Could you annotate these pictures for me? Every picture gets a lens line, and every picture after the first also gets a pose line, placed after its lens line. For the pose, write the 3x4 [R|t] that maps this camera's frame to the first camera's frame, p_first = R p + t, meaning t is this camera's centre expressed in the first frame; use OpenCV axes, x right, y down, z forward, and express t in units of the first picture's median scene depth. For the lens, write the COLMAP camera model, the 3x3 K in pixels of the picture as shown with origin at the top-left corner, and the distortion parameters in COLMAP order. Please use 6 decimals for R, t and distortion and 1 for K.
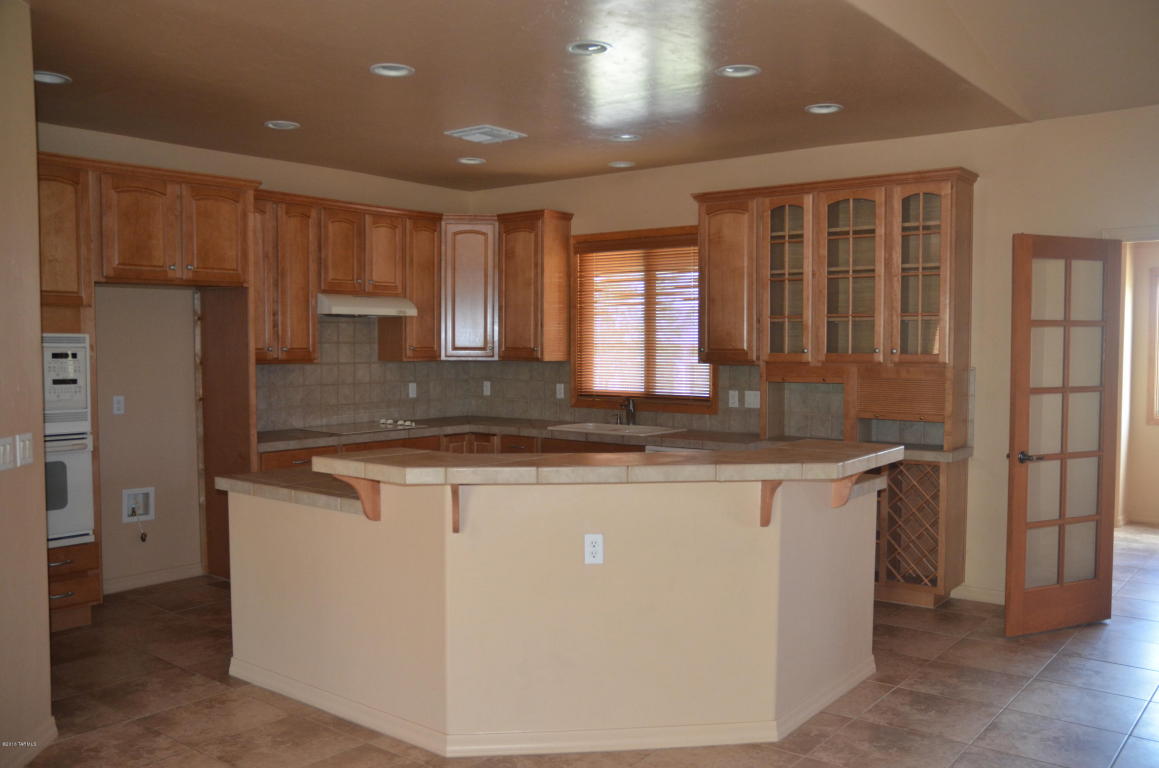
lens RADIAL K [[989.0, 0, 579.5], [0, 989.0, 384.0], [0, 0, 1]] dist [-0.105419, 0.152815]
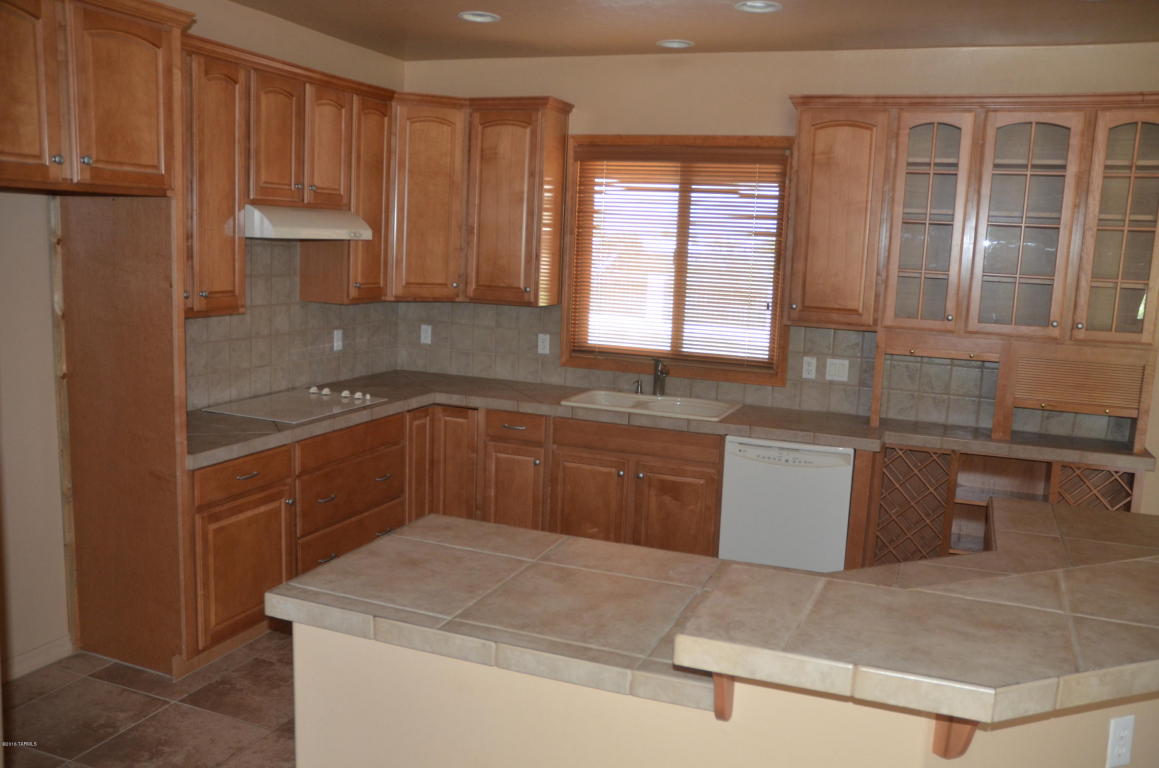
lens RADIAL K [[989.0, 0, 579.5], [0, 989.0, 384.0], [0, 0, 1]] dist [-0.105419, 0.152815]
pose [[0.956302, -0.004023, 0.292352, -0.233397], [-0.028688, 0.993789, 0.107516, -0.048304], [-0.290969, -0.111205, 0.950248, 0.302437]]
